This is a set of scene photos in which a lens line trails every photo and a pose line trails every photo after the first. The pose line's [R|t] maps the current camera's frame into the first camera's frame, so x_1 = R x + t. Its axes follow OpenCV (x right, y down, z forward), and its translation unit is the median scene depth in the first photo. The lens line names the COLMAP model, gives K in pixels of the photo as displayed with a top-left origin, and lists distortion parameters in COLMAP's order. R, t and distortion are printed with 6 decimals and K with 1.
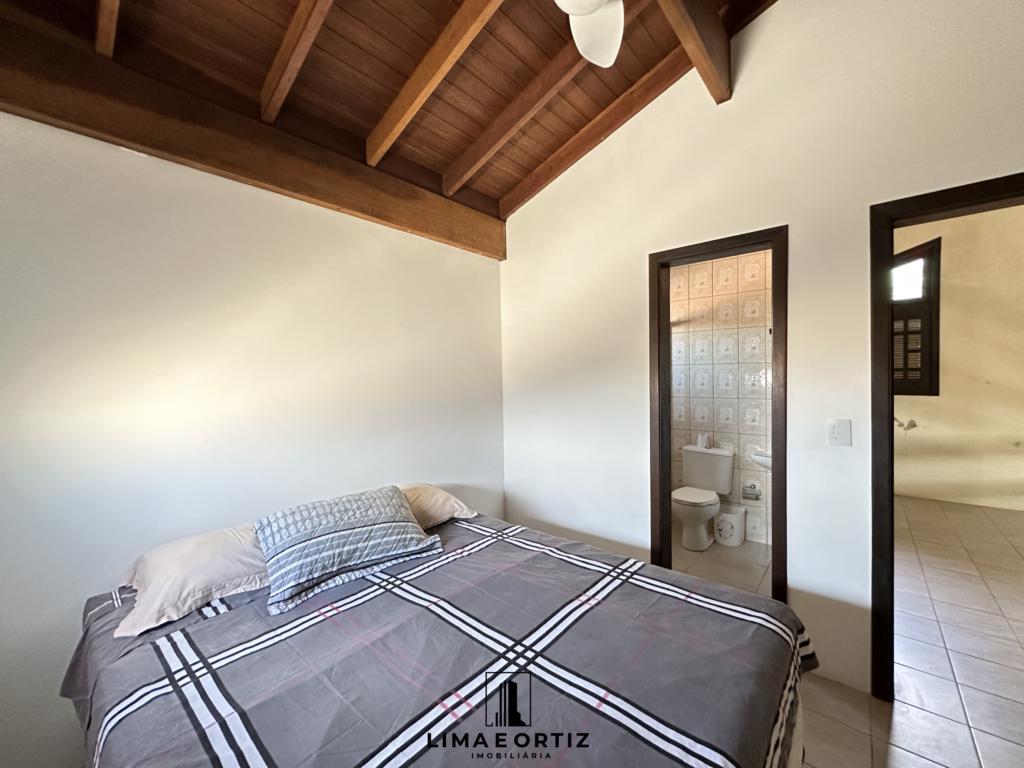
lens RADIAL K [[410.1, 0, 512.9], [0, 410.1, 383.3], [0, 0, 1]] dist [-0.004569, 0.001159]
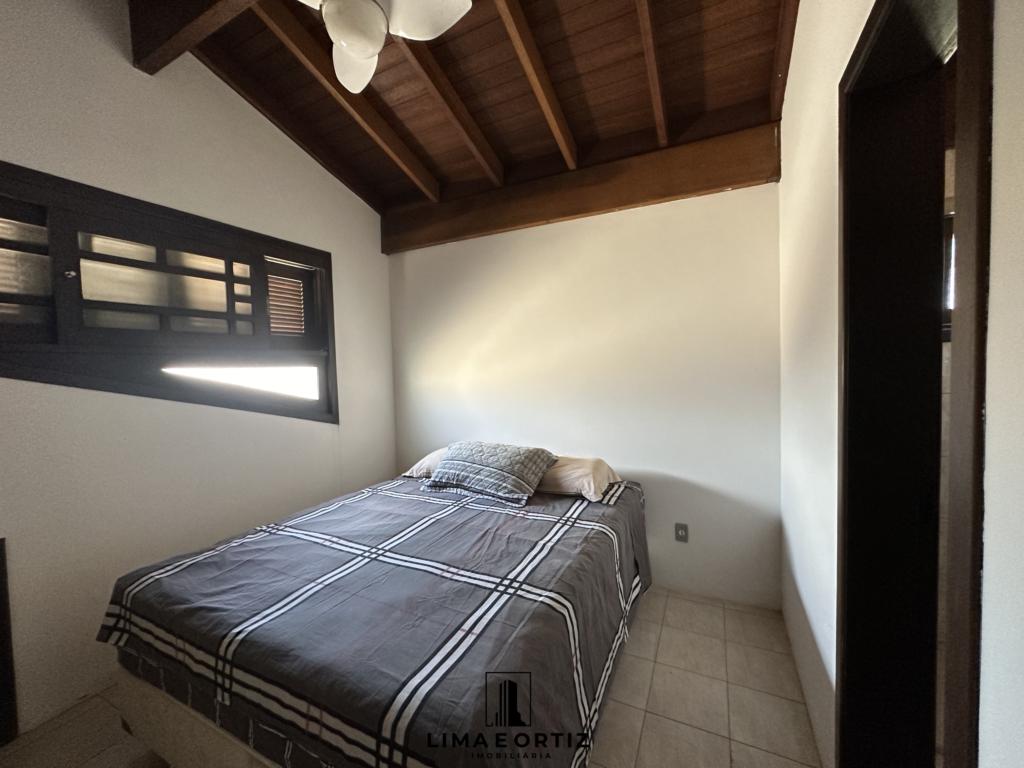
lens RADIAL K [[410.1, 0, 509.3], [0, 410.1, 380.1], [0, 0, 1]] dist [-0.004569, 0.001159]
pose [[0.247344, 0.042988, -0.967974, 1.025730], [0.007077, 0.998909, 0.046170, -0.006945], [0.968902, -0.018270, 0.246770, 0.758767]]
